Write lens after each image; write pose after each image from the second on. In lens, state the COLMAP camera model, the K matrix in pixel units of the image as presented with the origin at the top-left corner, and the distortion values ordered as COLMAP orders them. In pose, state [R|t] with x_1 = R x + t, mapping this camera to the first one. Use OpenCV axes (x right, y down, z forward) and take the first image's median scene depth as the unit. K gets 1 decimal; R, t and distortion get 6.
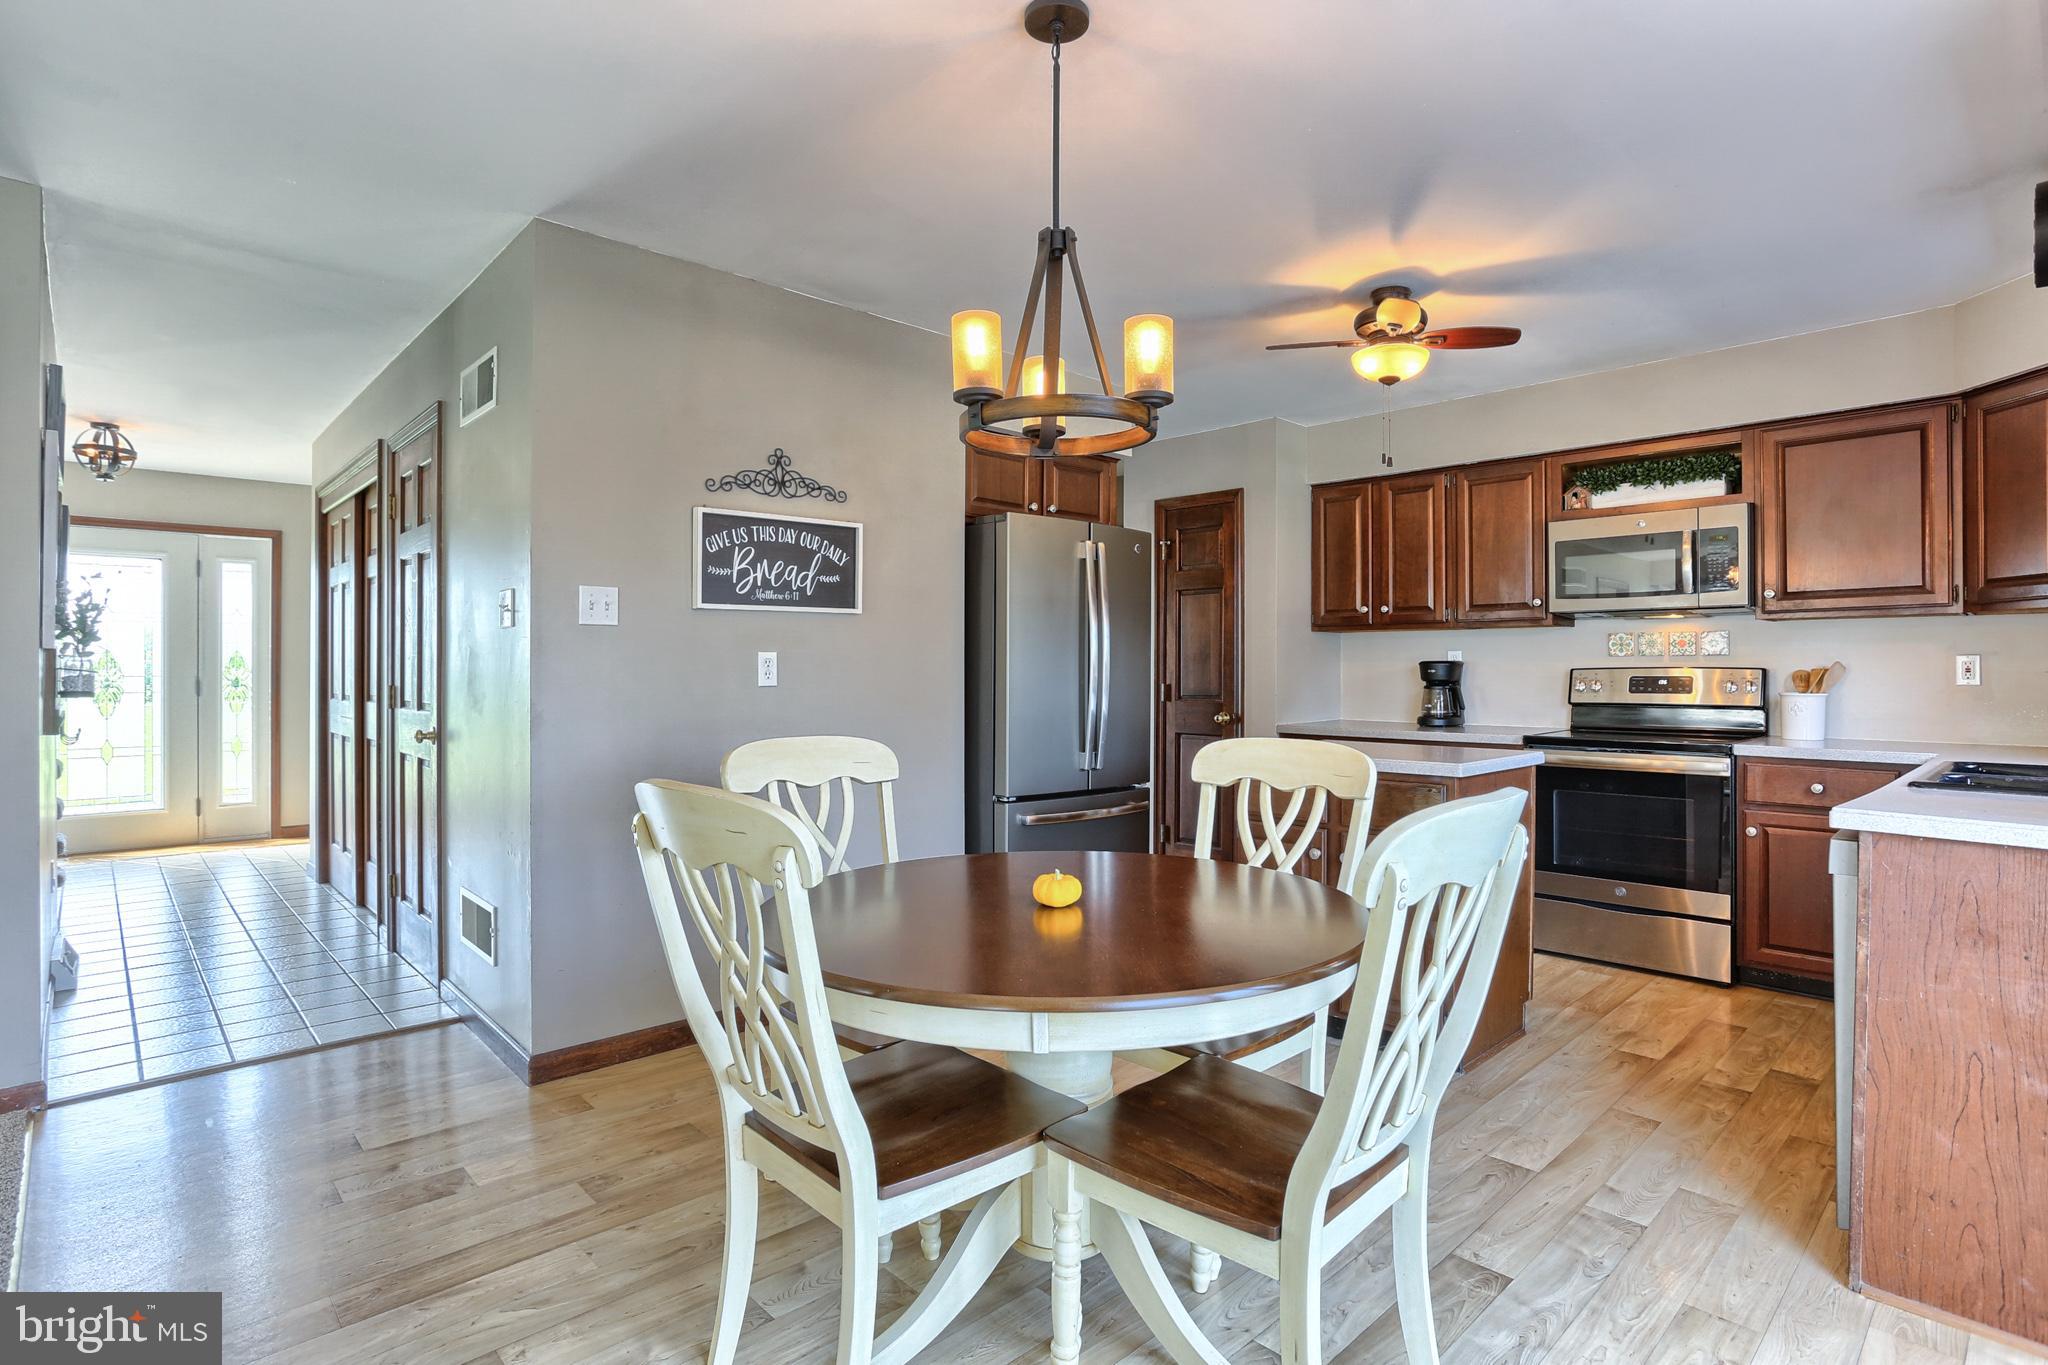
lens RADIAL K [[1018.6, 0, 1024.0], [0, 1018.6, 682.5], [0, 0, 1]] dist [-0.038166, 0.000131]
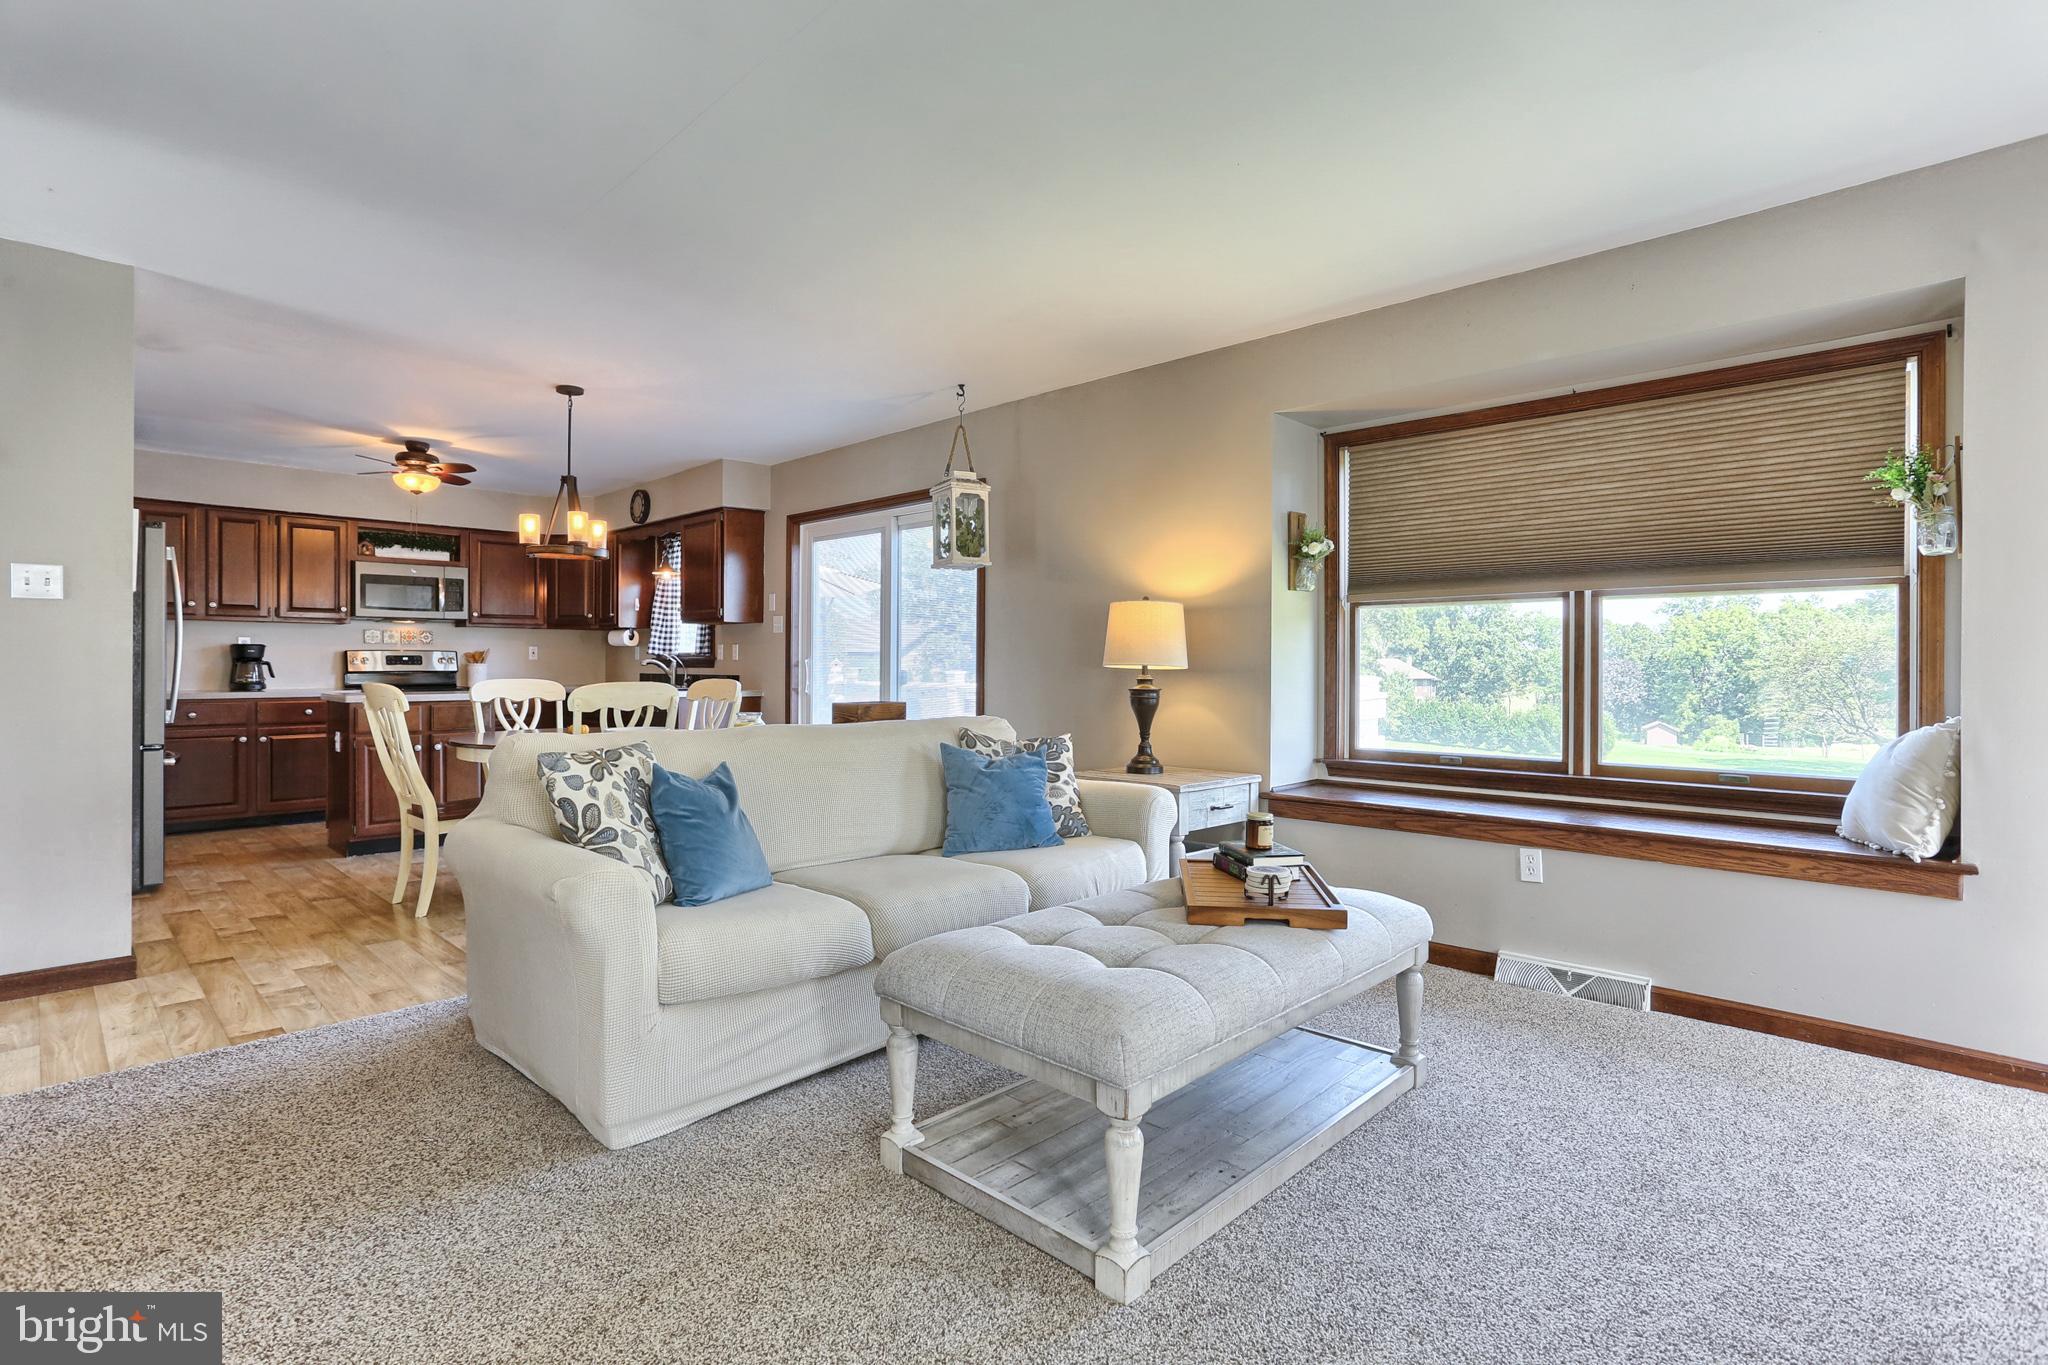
lens RADIAL K [[994.0, 0, 1034.1], [0, 994.0, 674.3], [0, 0, 1]] dist [-0.056137, 0.040135]
pose [[-0.054122, -0.009969, 0.998485, -1.234764], [0.006980, 0.999922, 0.010362, 0.018784], [-0.998510, 0.007531, -0.054049, -0.021970]]
